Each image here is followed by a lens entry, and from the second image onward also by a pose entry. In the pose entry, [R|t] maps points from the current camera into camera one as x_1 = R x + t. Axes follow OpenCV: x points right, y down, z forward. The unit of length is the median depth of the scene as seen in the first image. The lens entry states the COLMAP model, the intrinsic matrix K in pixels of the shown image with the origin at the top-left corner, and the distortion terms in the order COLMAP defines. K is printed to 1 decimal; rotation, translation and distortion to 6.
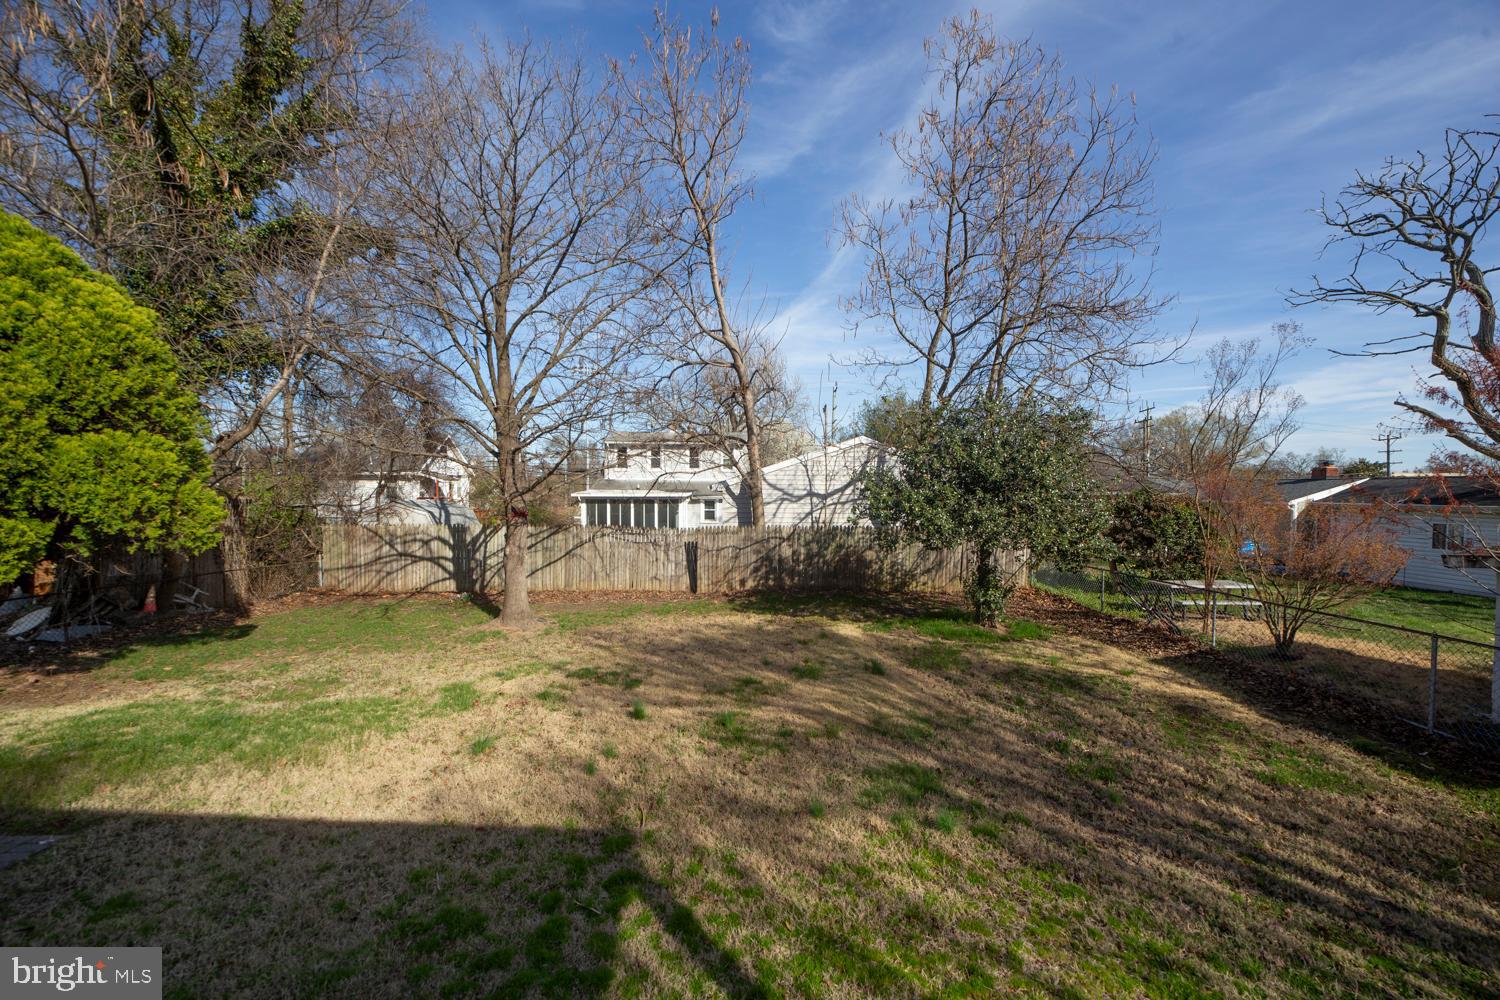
lens RADIAL K [[588.1, 0, 758.1], [0, 588.1, 505.4], [0, 0, 1]] dist [-0.016901, 0.001863]
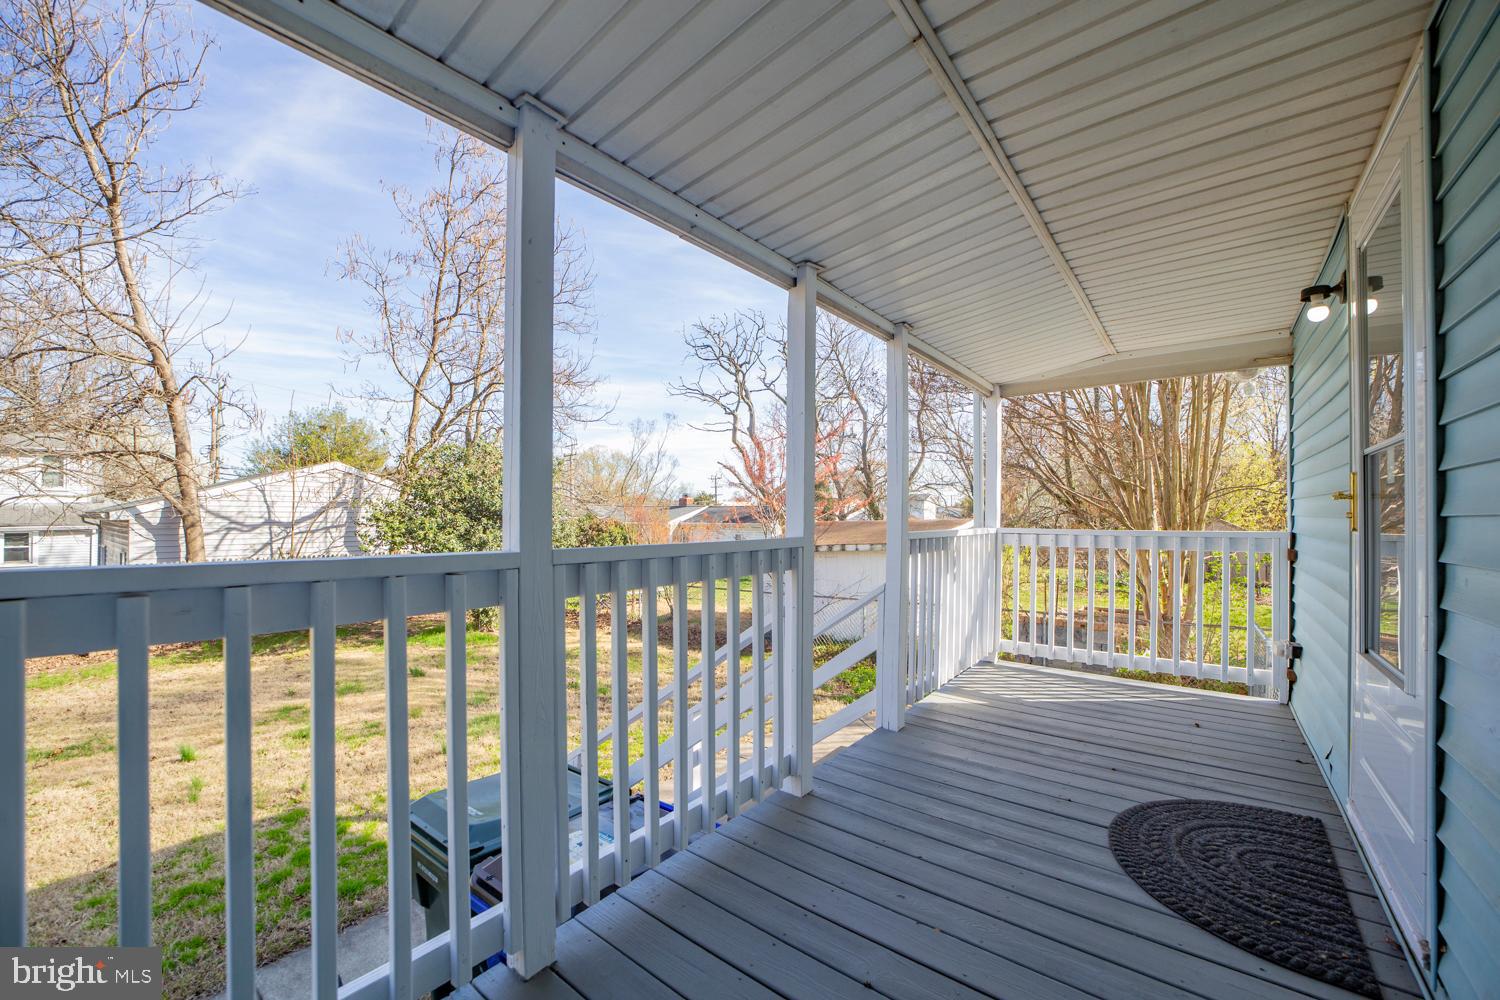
lens RADIAL K [[588.1, 0, 748.5], [0, 588.1, 513.5], [0, 0, 1]] dist [-0.016901, 0.001863]
pose [[0.634675, -0.003819, 0.772770, -0.135213], [0.023746, 0.999612, -0.014563, -0.002512], [-0.772414, 0.027593, 0.634519, -0.126758]]
